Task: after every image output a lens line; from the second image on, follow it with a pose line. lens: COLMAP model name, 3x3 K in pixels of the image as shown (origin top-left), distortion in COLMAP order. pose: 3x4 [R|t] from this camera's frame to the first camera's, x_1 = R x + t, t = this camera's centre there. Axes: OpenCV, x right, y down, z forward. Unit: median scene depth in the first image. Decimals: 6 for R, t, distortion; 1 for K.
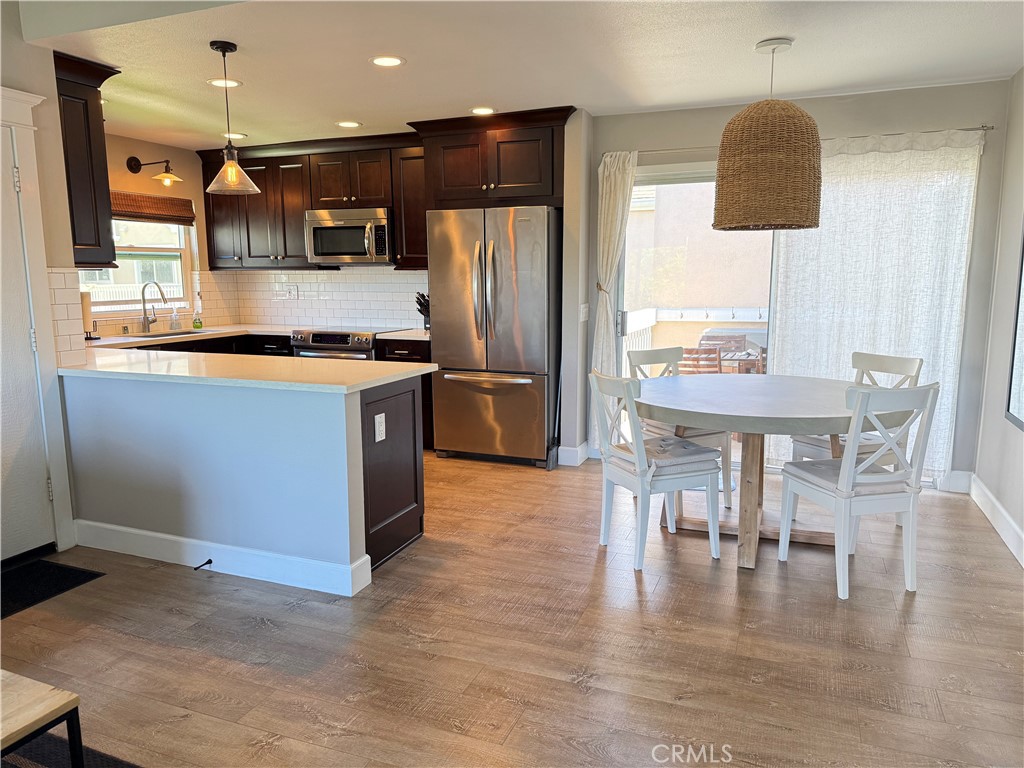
lens RADIAL K [[727.8, 0, 513.4], [0, 727.8, 389.1], [0, 0, 1]] dist [0.056618, -0.021854]
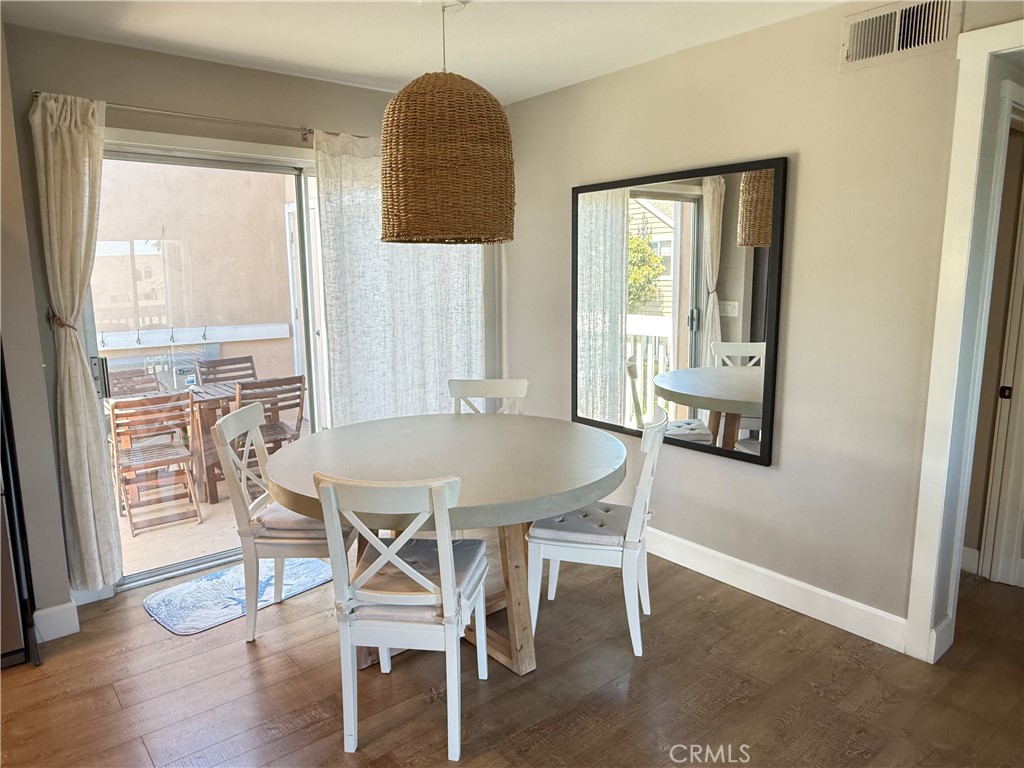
lens RADIAL K [[690.7, 0, 509.6], [0, 690.7, 386.9], [0, 0, 1]] dist [0.006487, 0.003499]
pose [[0.483567, -0.145914, 0.863060, -0.174474], [0.144415, 0.985795, 0.085749, -0.075501], [-0.863312, 0.083173, 0.497770, 0.370987]]
